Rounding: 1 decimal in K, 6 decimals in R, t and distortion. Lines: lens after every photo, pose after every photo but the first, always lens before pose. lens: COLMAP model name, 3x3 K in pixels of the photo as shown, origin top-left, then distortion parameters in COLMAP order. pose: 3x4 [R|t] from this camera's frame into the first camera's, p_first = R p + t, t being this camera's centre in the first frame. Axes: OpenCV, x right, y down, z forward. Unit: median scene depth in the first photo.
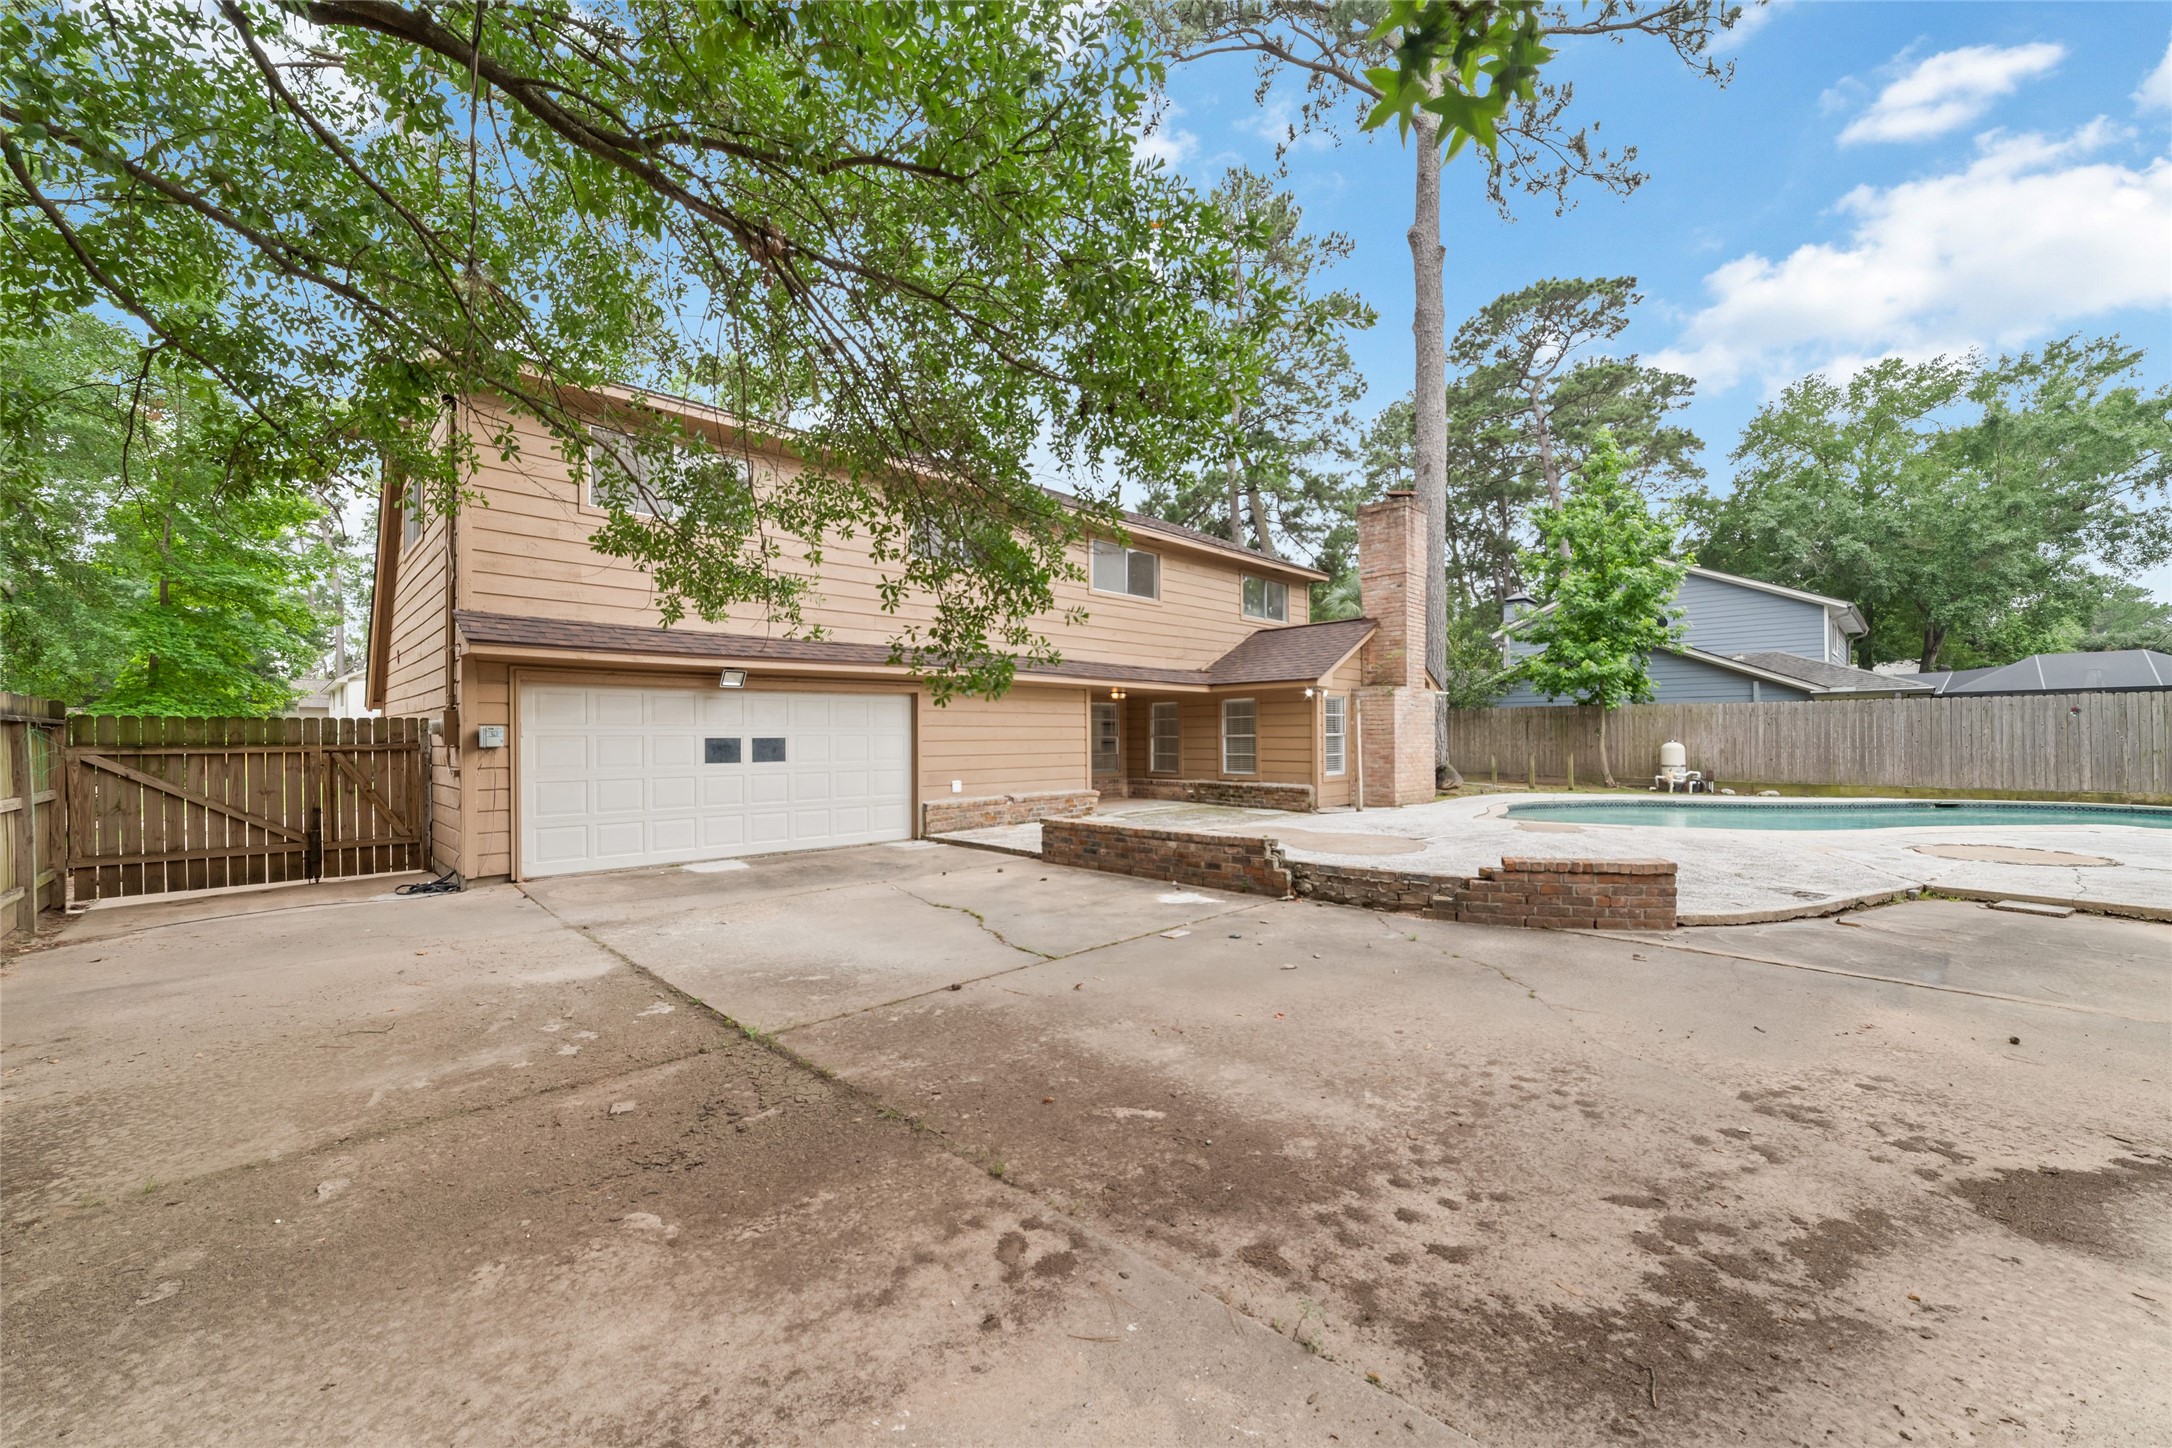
lens RADIAL K [[838.7, 0, 1074.8], [0, 838.7, 745.4], [0, 0, 1]] dist [-0.020443, 0.005694]
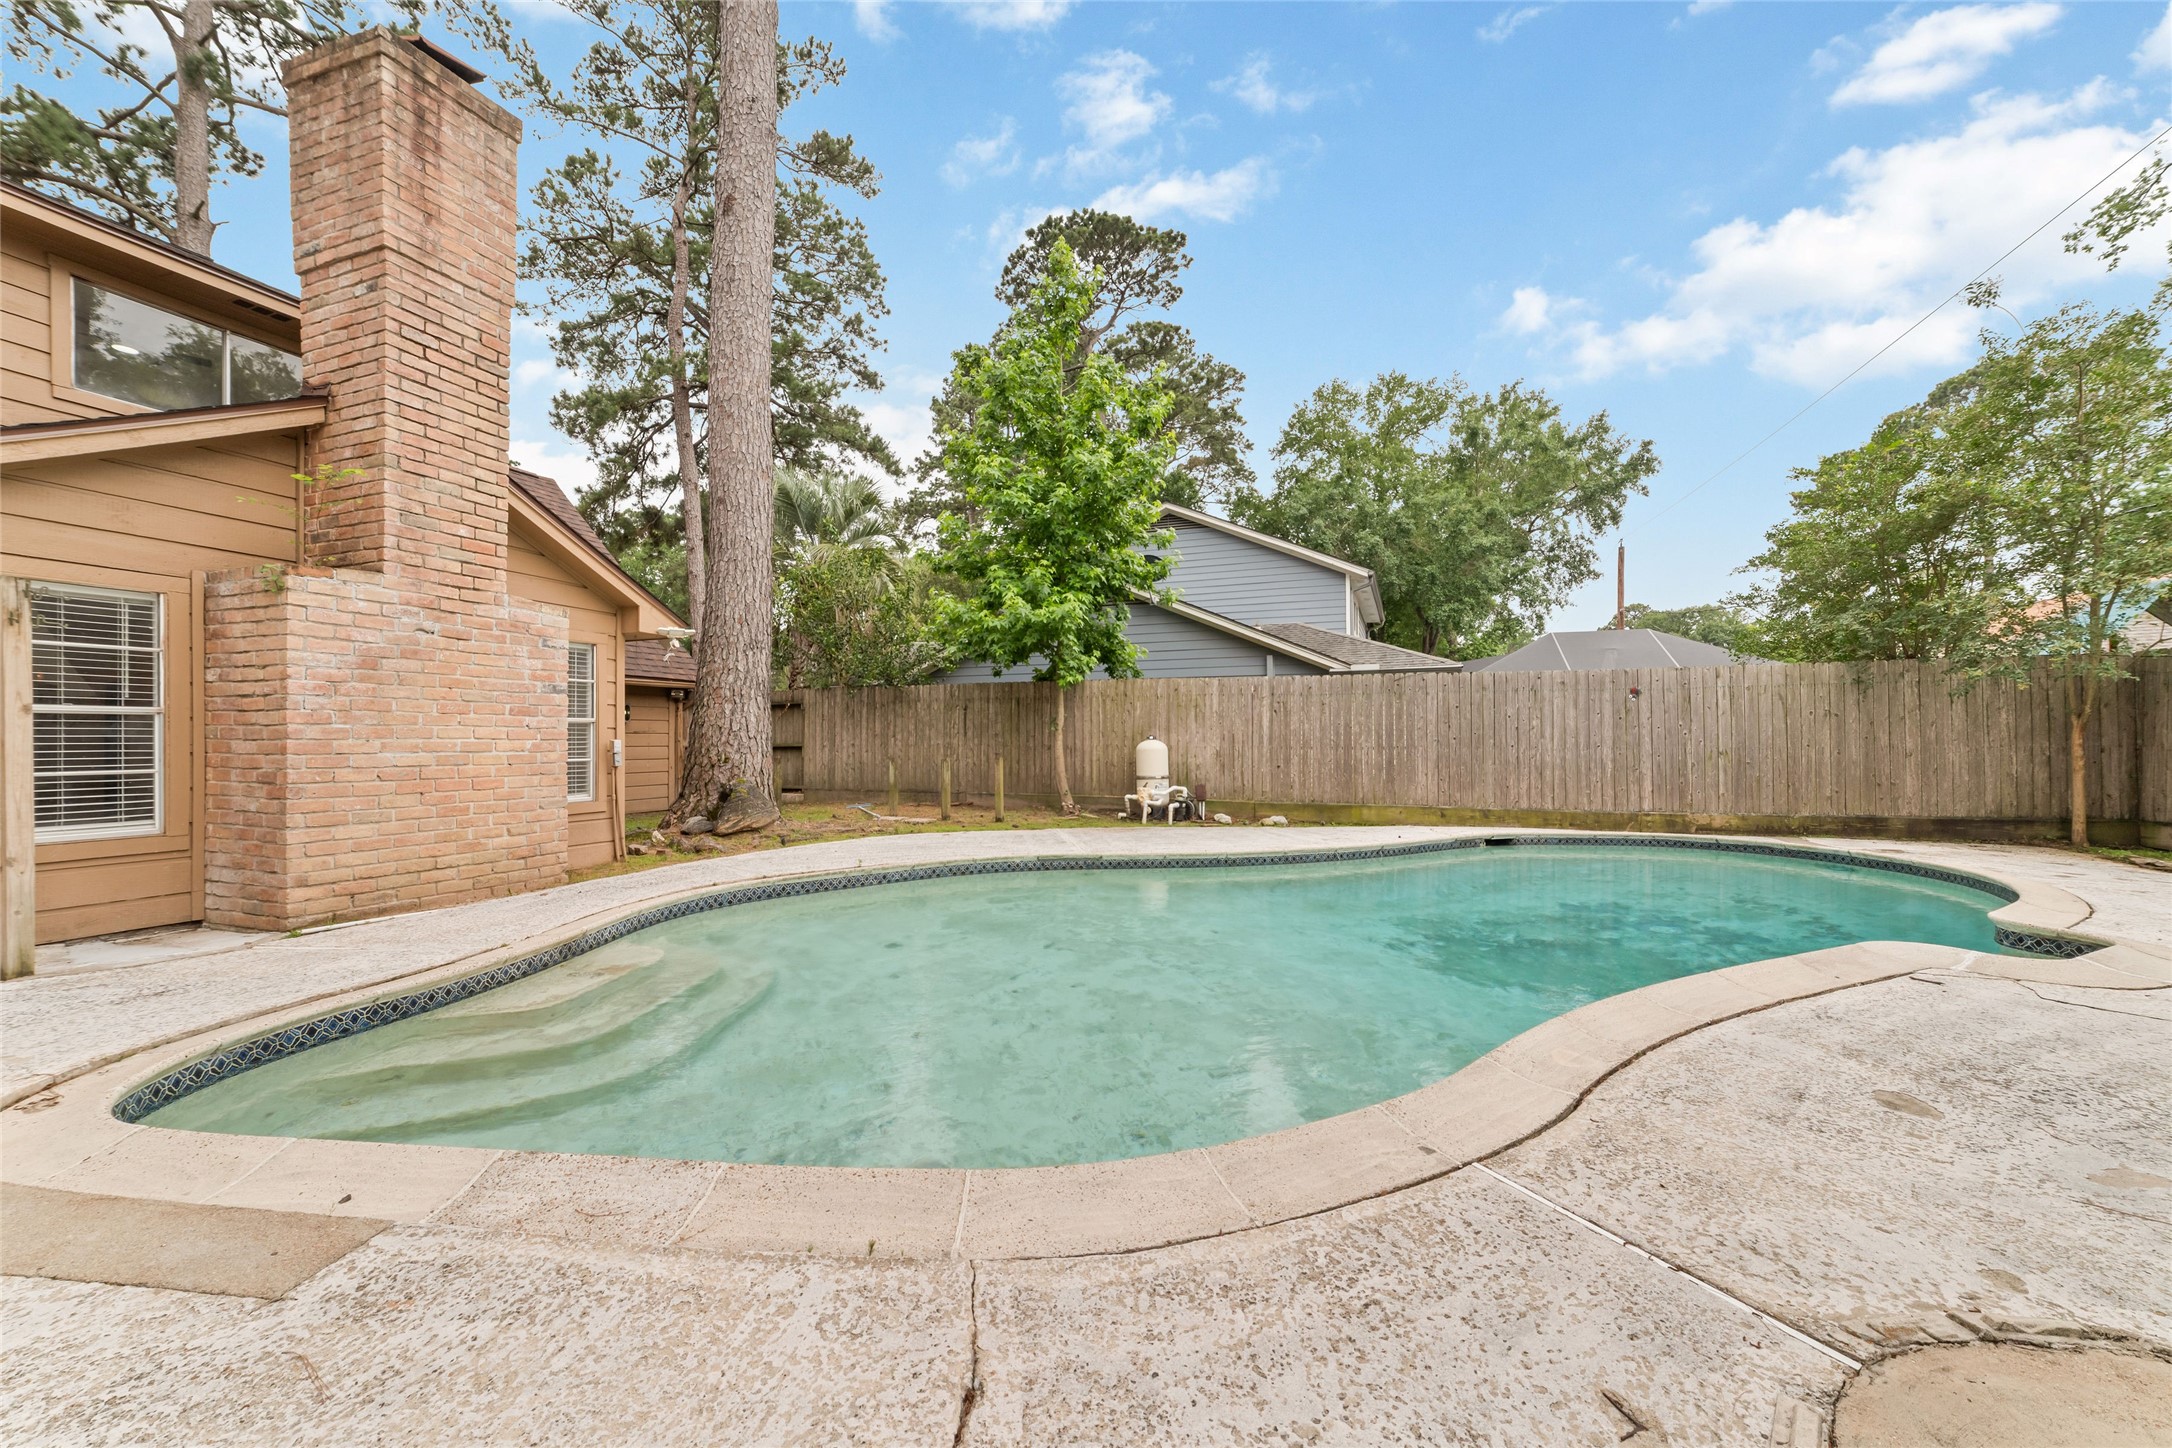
lens RADIAL K [[838.7, 0, 1087.2], [0, 838.7, 732.5], [0, 0, 1]] dist [-0.020443, 0.005694]
pose [[0.908793, 0.005247, 0.417215, 0.240207], [0.001090, 0.999888, -0.014949, 0.000026], [-0.417246, 0.014041, 0.908685, 0.261011]]
